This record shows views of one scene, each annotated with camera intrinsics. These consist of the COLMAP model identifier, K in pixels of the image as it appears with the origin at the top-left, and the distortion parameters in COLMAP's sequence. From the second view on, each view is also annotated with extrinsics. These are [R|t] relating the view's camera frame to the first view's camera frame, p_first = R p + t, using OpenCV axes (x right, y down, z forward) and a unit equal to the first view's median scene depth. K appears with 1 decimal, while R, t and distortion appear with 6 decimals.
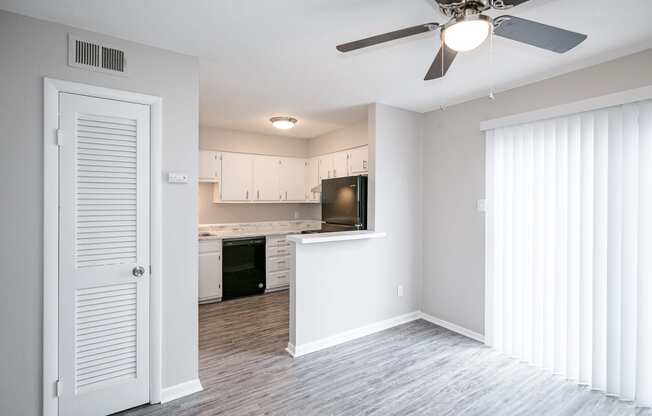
lens RADIAL K [[307.5, 0, 327.3], [0, 307.5, 200.4], [0, 0, 1]] dist [0.002600, -0.000076]
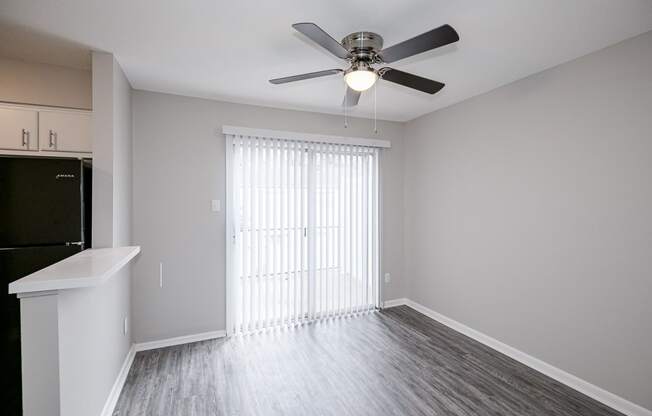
lens RADIAL K [[307.5, 0, 327.3], [0, 307.5, 200.4], [0, 0, 1]] dist [0.002600, -0.000076]
pose [[0.190199, -0.002383, 0.981743, -0.438397], [0.011179, 0.999937, 0.000261, 0.003683], [-0.981682, 0.010925, 0.190213, 0.440300]]
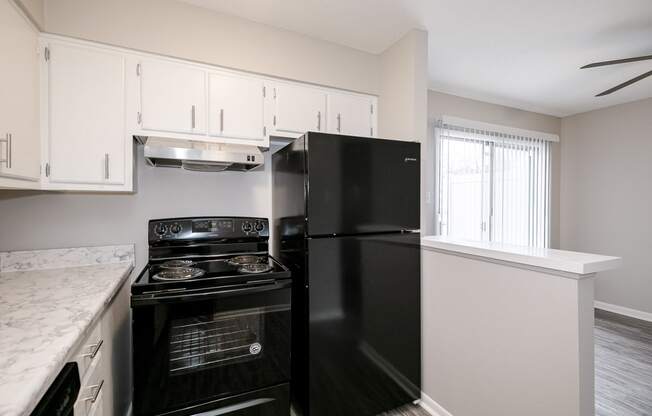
lens RADIAL K [[307.5, 0, 327.3], [0, 307.5, 200.4], [0, 0, 1]] dist [0.002600, -0.000076]
pose [[0.148384, -0.003860, 0.988922, -0.559088], [0.000419, 0.999993, 0.003841, 0.028134], [-0.988930, -0.000156, 0.148384, 1.261065]]
